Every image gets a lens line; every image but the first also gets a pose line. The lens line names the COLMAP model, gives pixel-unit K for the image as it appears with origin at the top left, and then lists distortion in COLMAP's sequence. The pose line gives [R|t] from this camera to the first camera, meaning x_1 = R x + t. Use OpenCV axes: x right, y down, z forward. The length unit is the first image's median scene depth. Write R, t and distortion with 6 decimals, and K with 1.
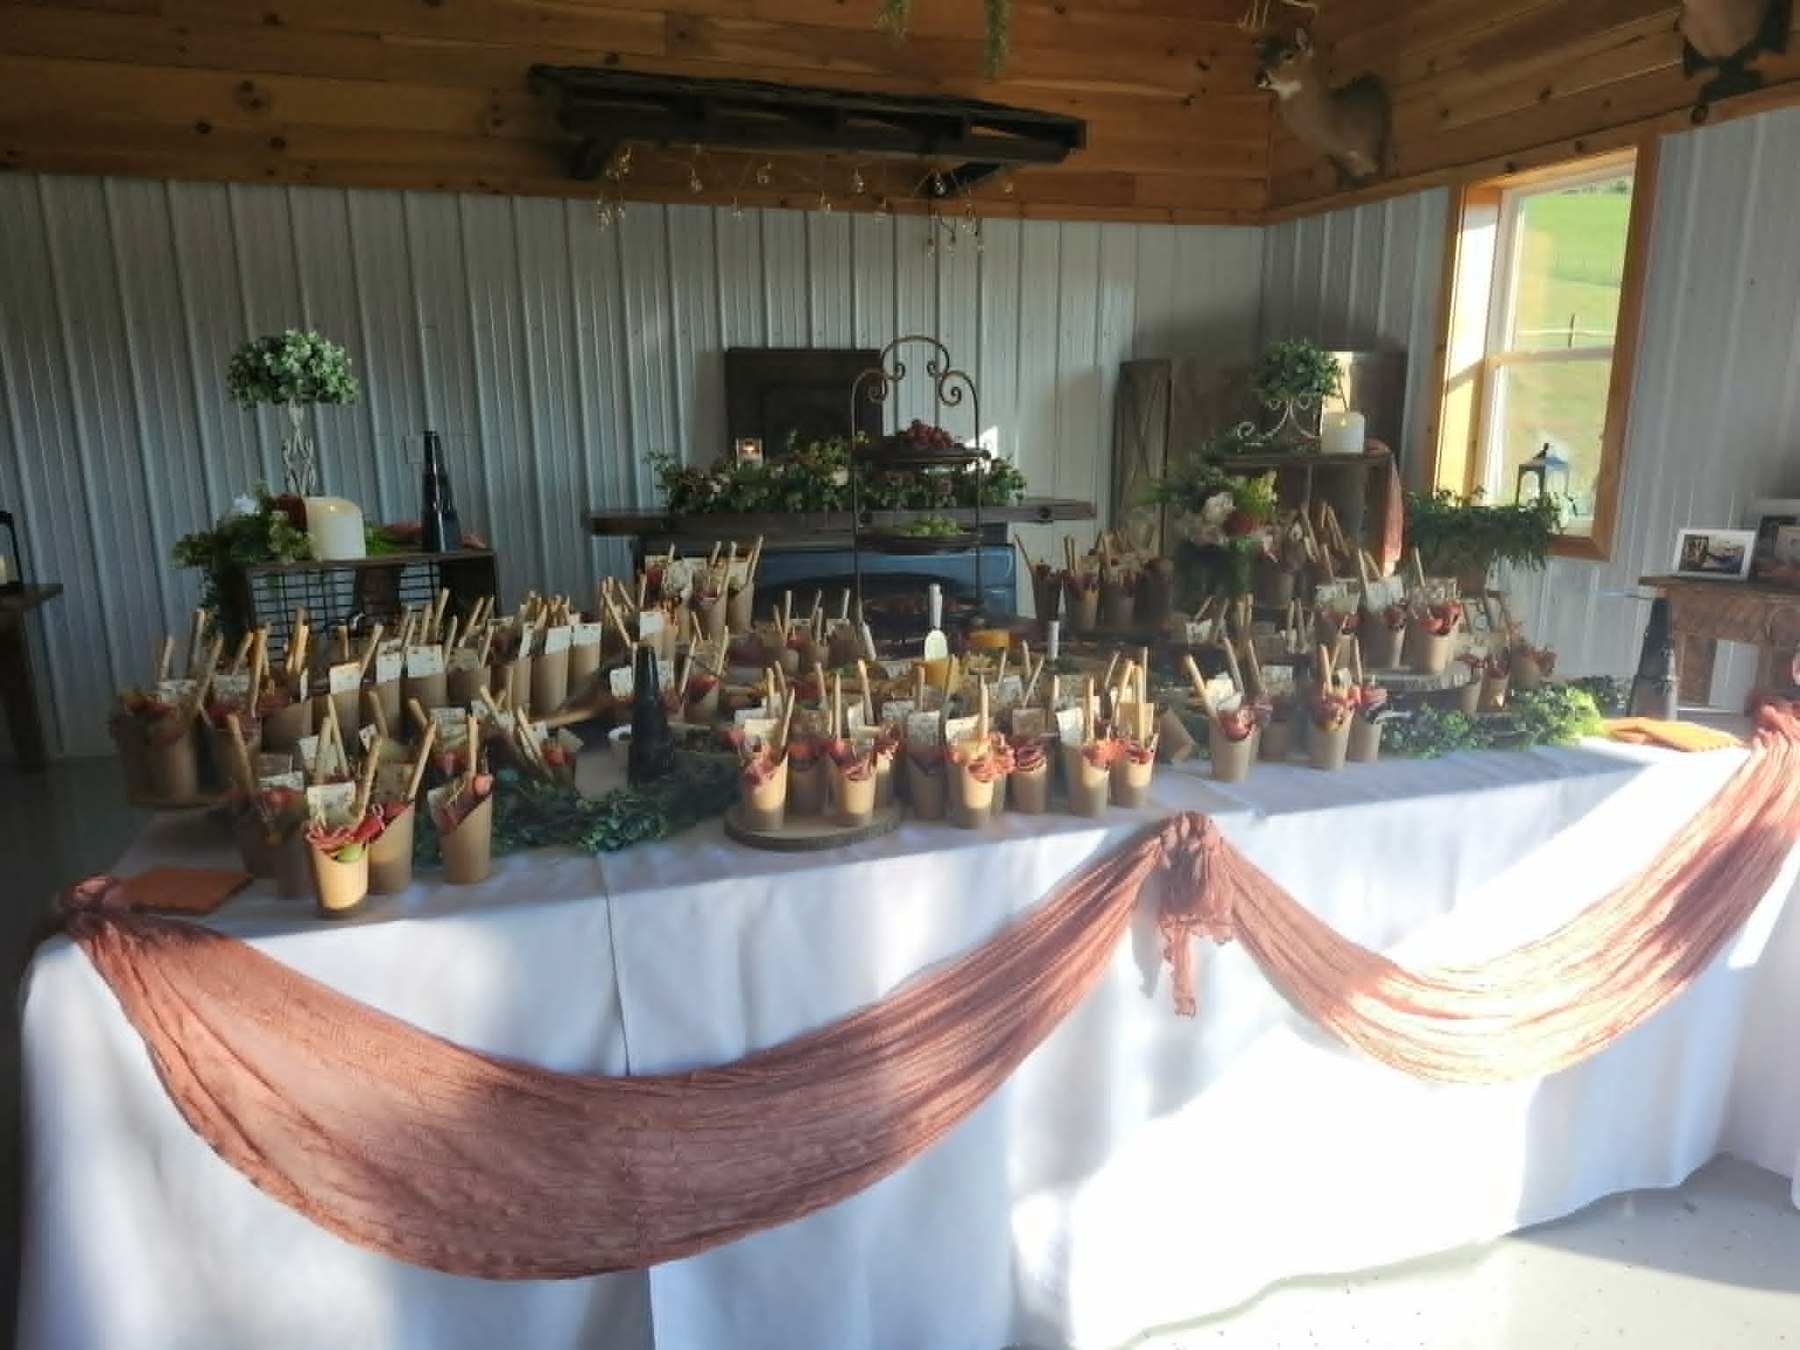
lens RADIAL K [[1246.5, 0, 900.0], [0, 1246.5, 675.0], [0, 0, 1]] dist [0.035966, -0.039632]
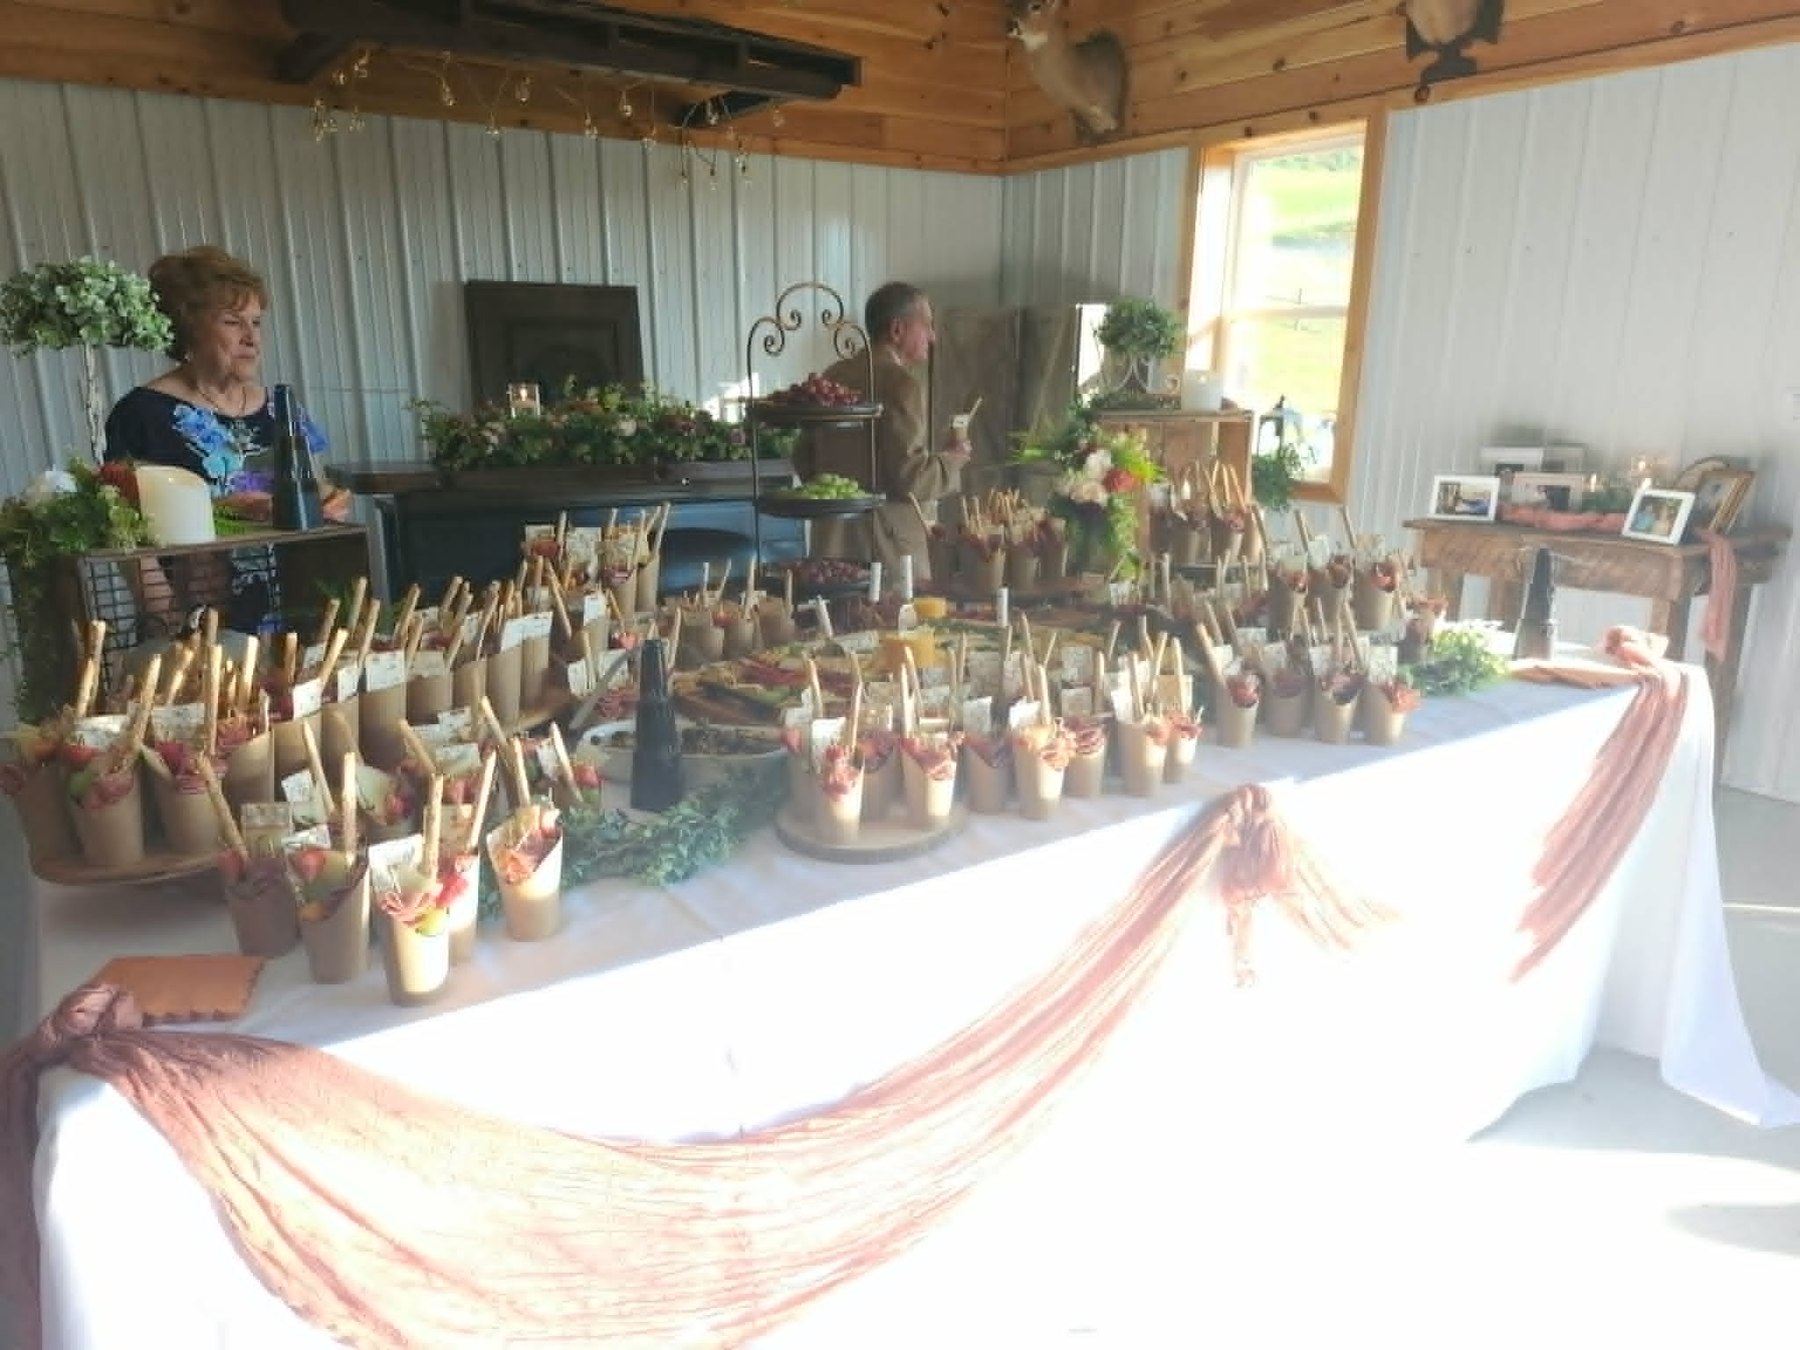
lens RADIAL K [[1241.2, 0, 903.2], [0, 1241.2, 667.0], [0, 0, 1]] dist [0.044521, -0.056703]
pose [[0.965788, -0.049927, 0.254482, -0.124995], [0.039424, 0.998153, 0.046211, -0.018358], [-0.256319, -0.034597, 0.965973, 0.051585]]
